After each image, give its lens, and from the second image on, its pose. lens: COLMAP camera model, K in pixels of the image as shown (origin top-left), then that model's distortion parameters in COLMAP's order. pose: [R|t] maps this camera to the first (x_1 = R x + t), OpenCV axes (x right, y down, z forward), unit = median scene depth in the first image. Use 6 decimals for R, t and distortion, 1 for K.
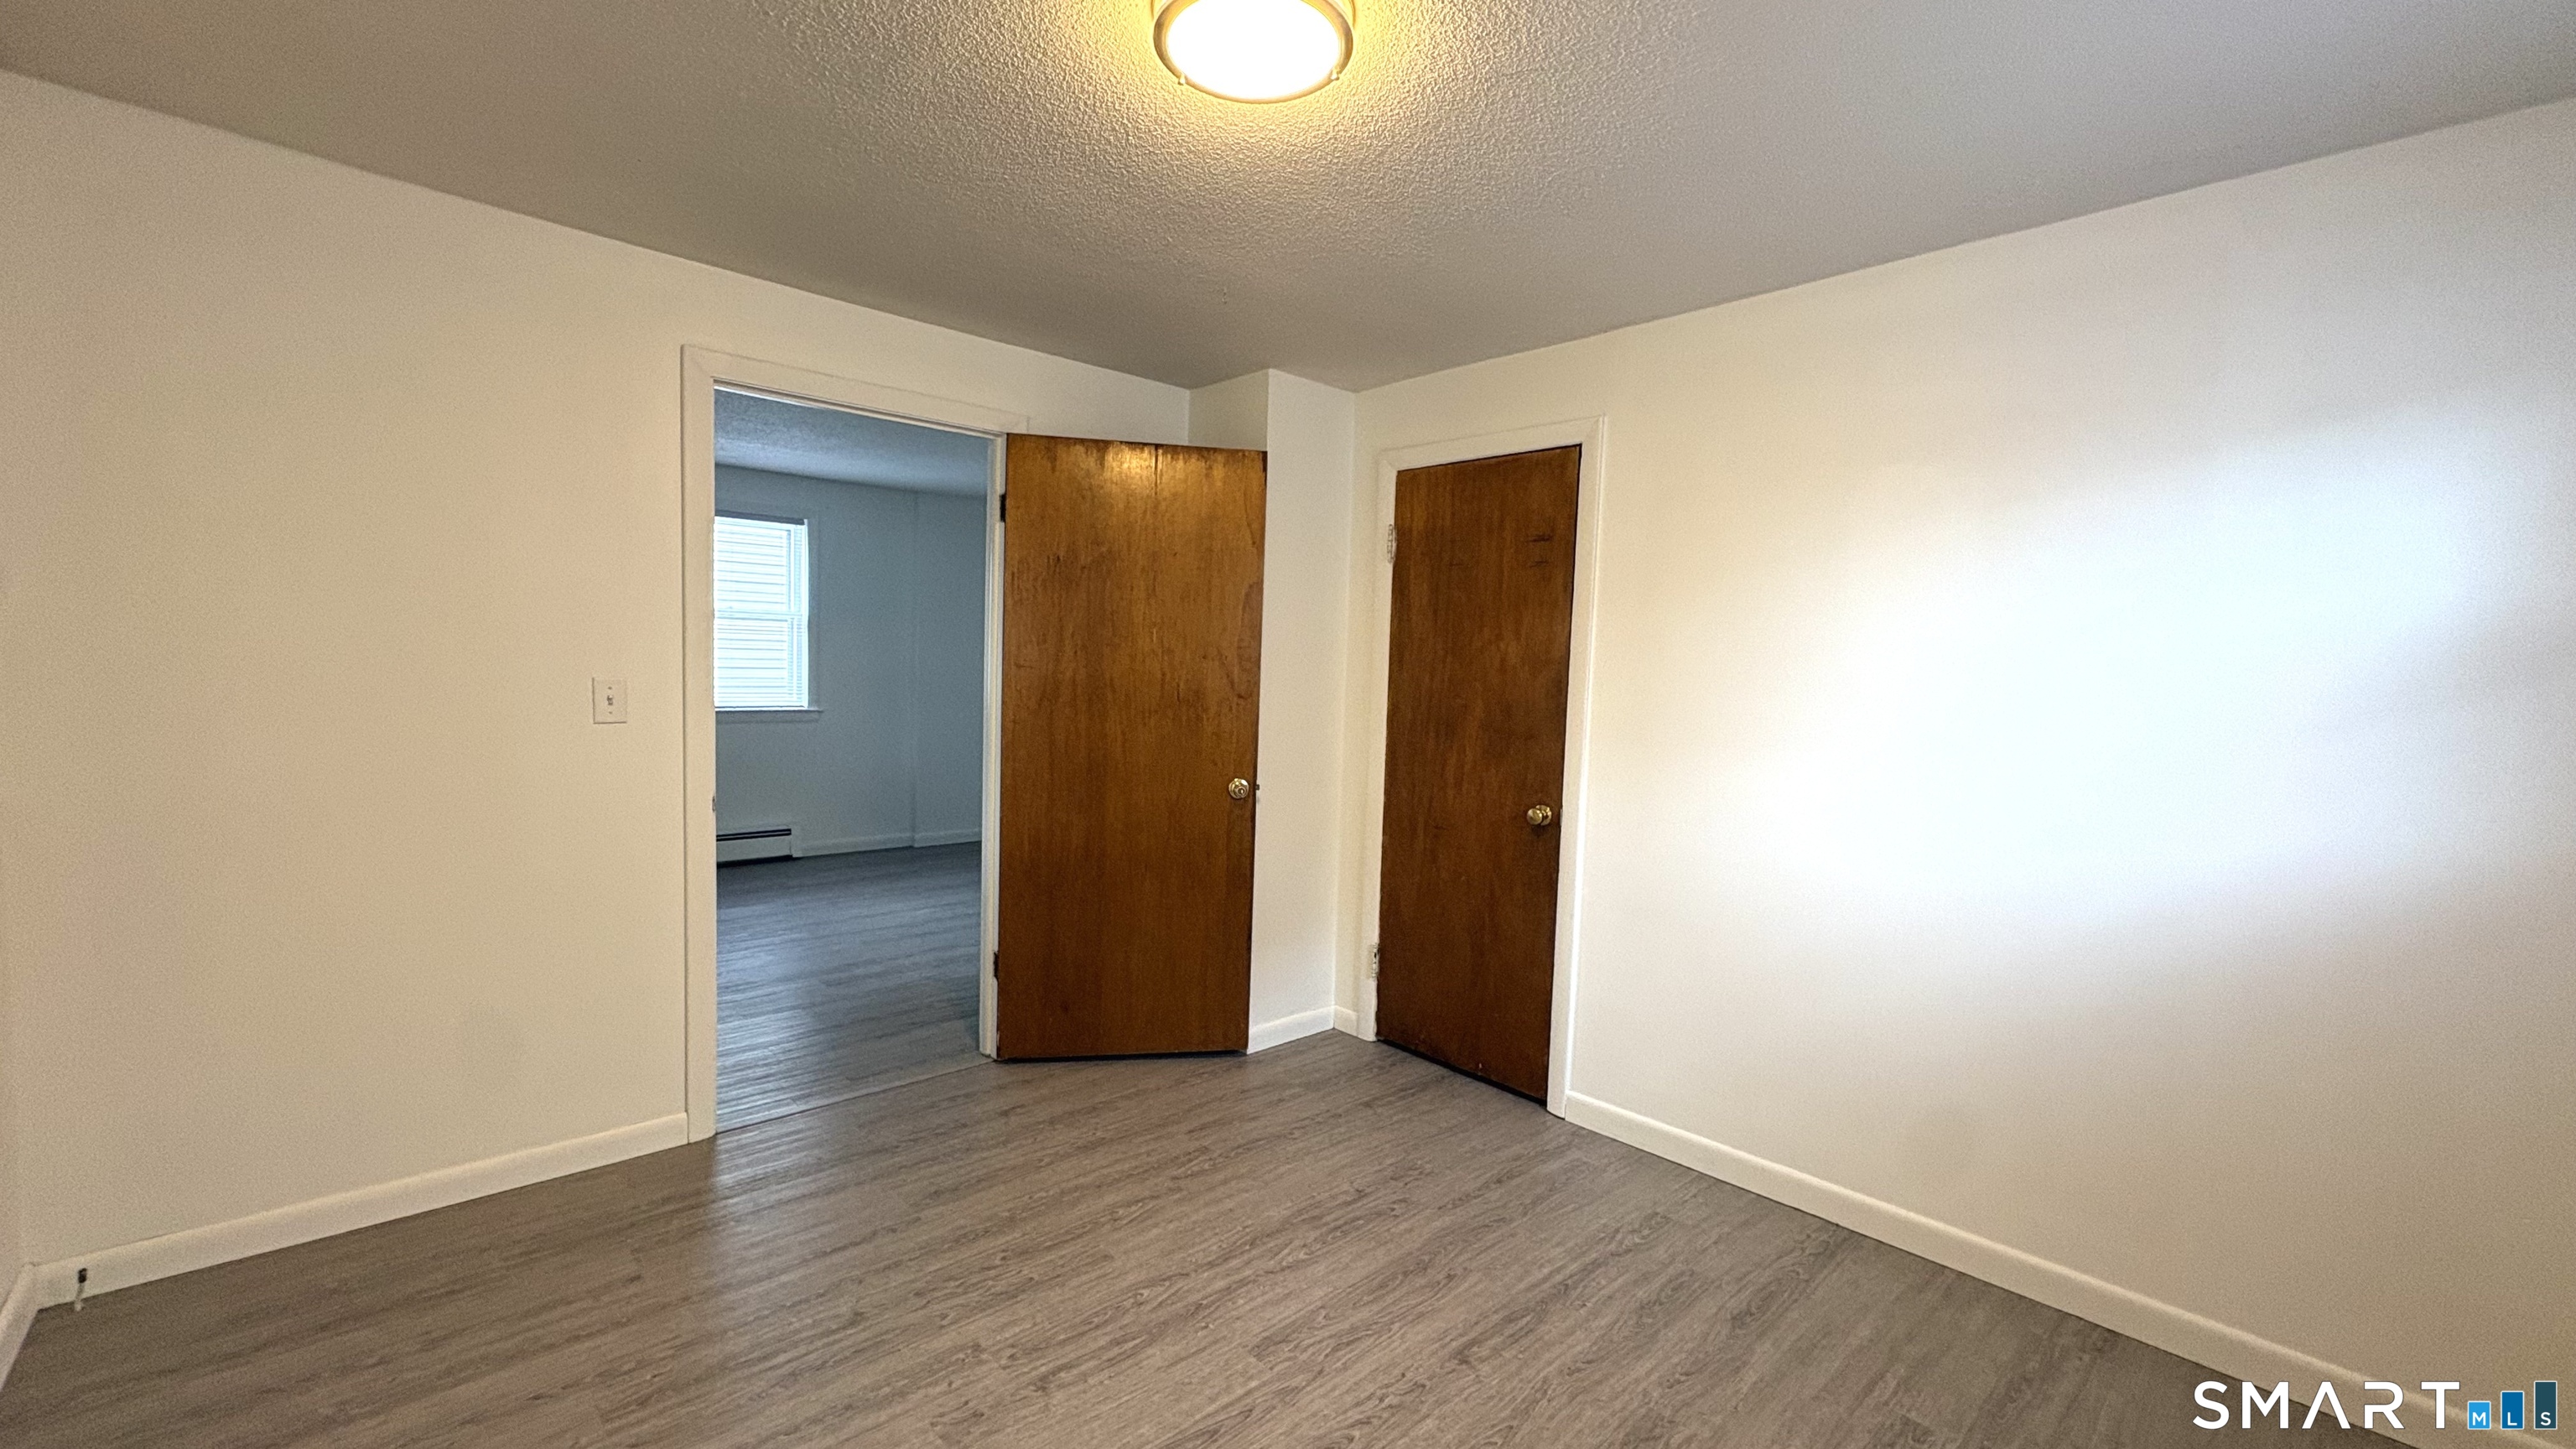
lens RADIAL K [[1027.8, 0, 1288.4], [0, 1027.8, 720.4], [0, 0, 1]] dist [0.001294, 0.000246]
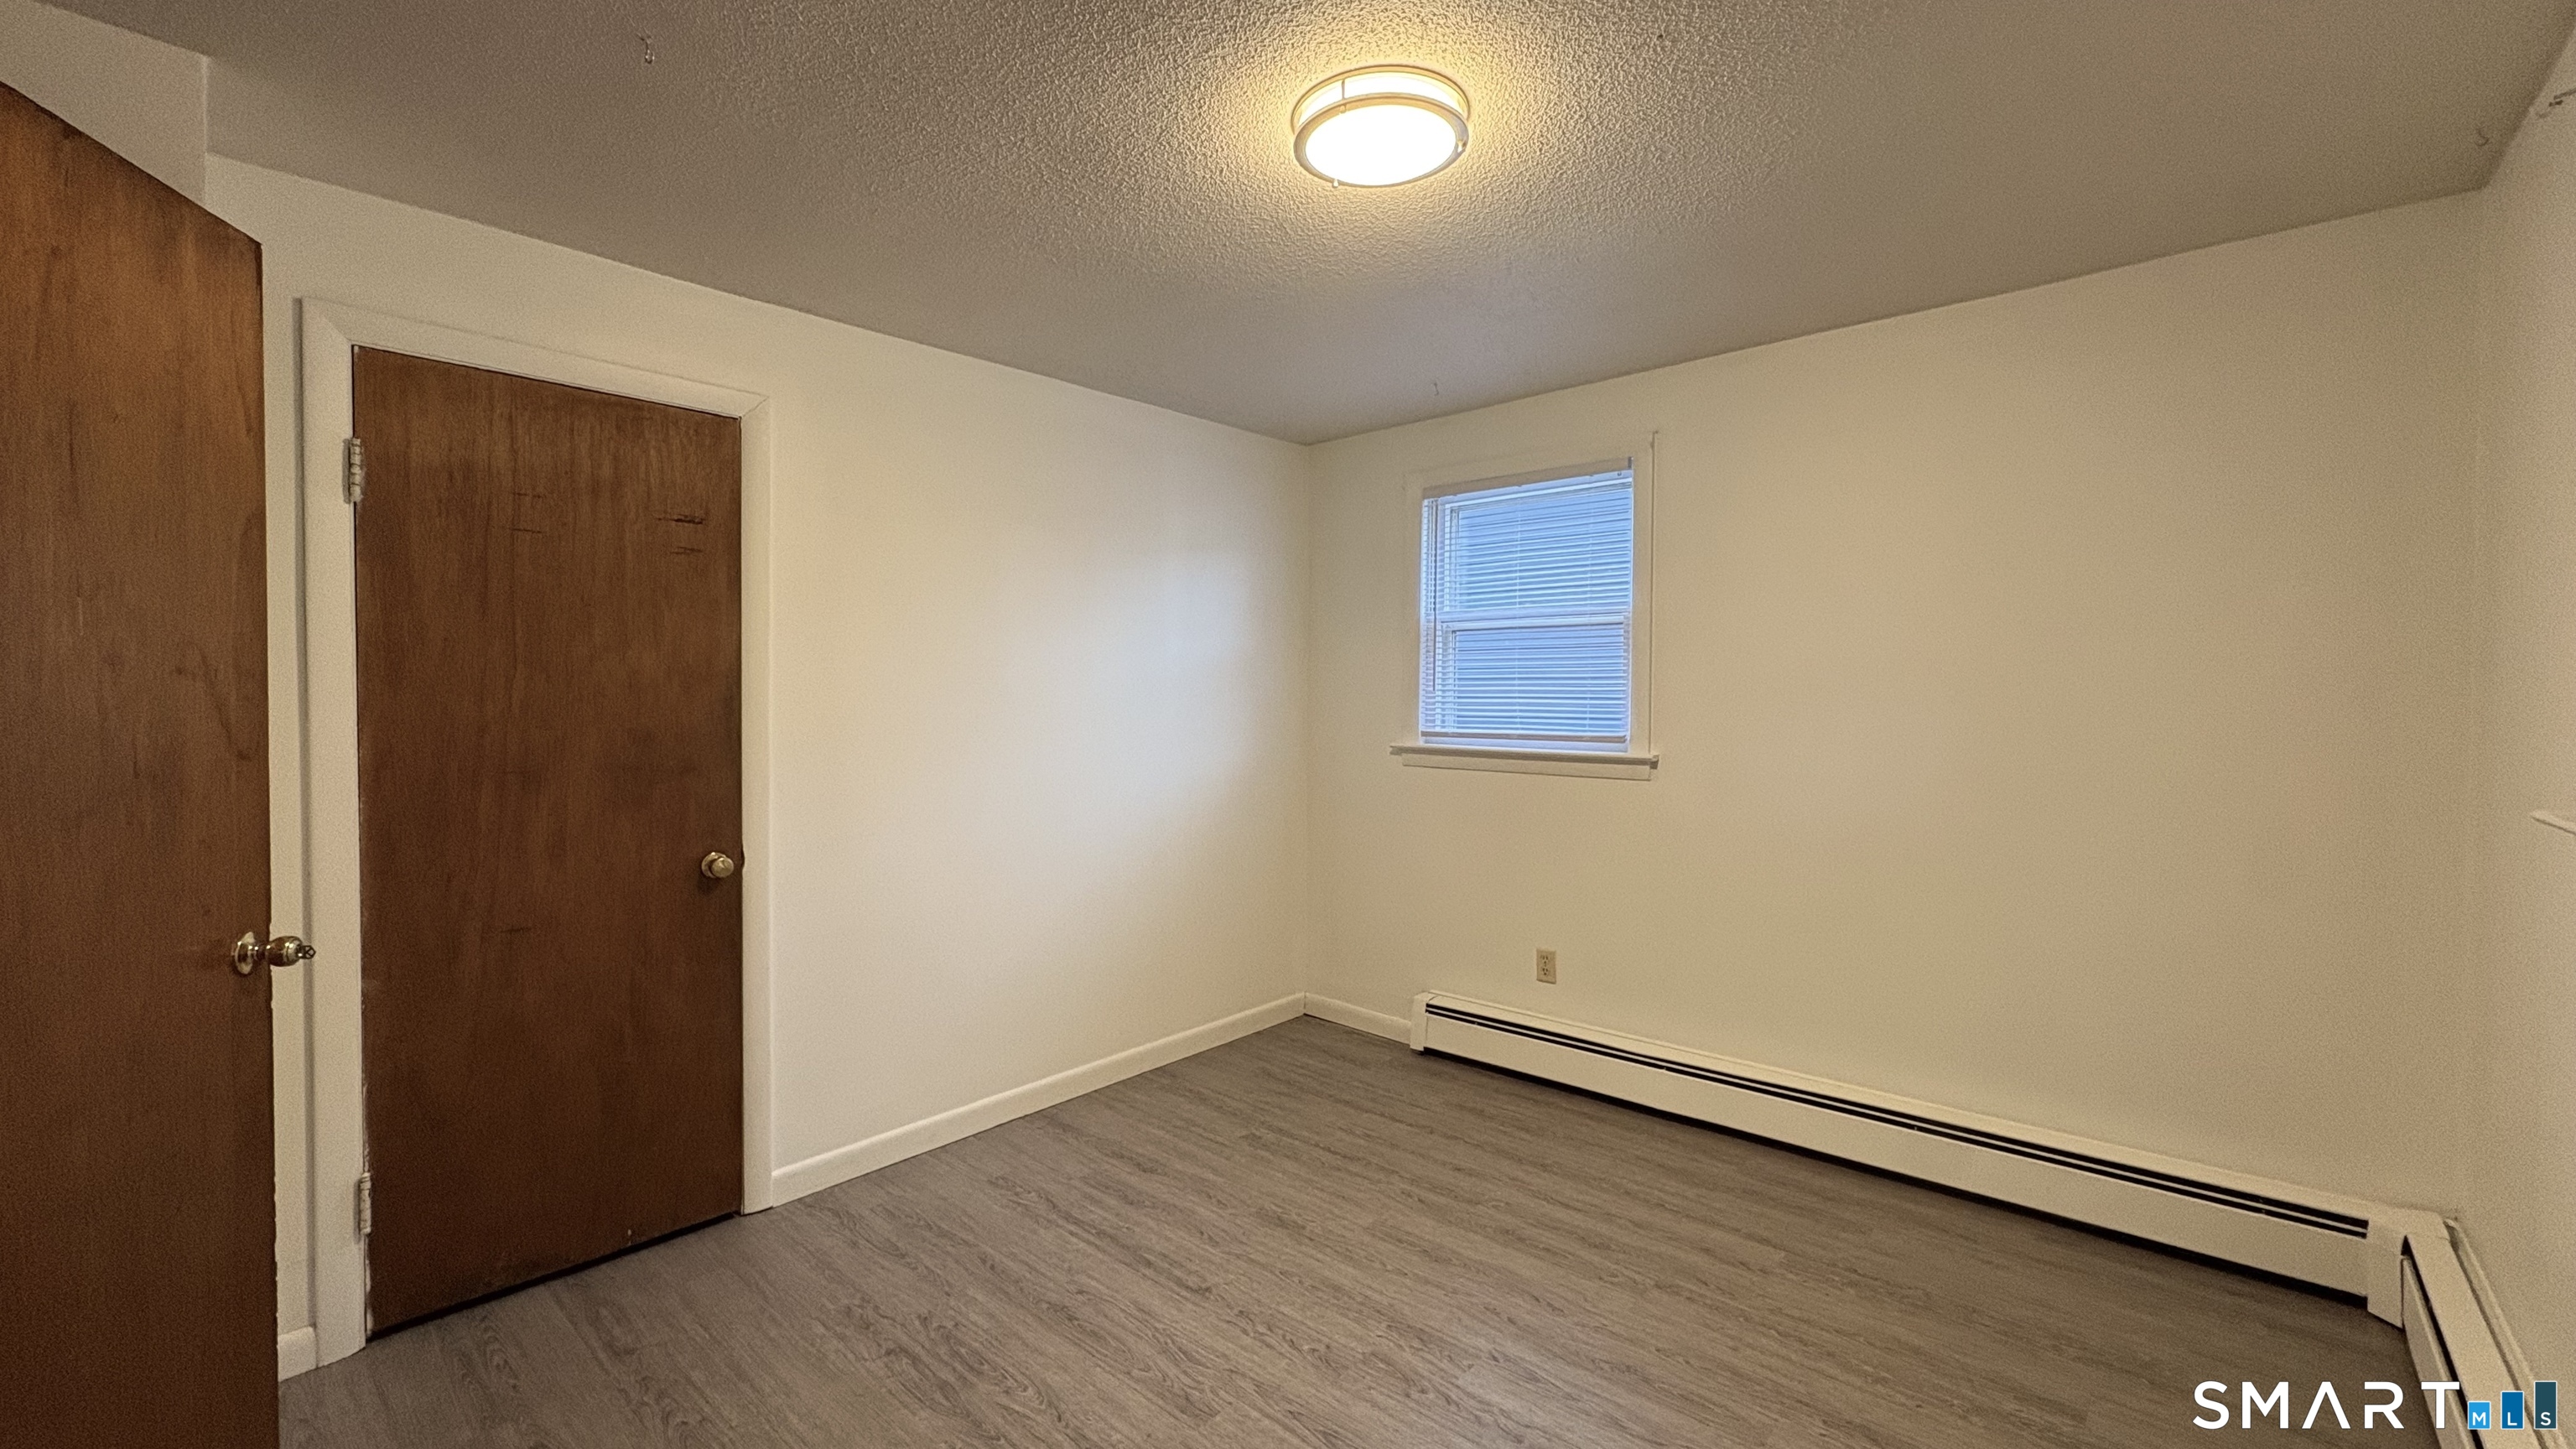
lens RADIAL K [[1027.8, 0, 1289.3], [0, 1027.8, 723.5], [0, 0, 1]] dist [0.001294, 0.000246]
pose [[-0.094374, -0.057684, 0.993864, -0.599132], [0.050118, 0.996779, 0.062612, -0.047004], [-0.994274, 0.055720, -0.091179, 0.622759]]
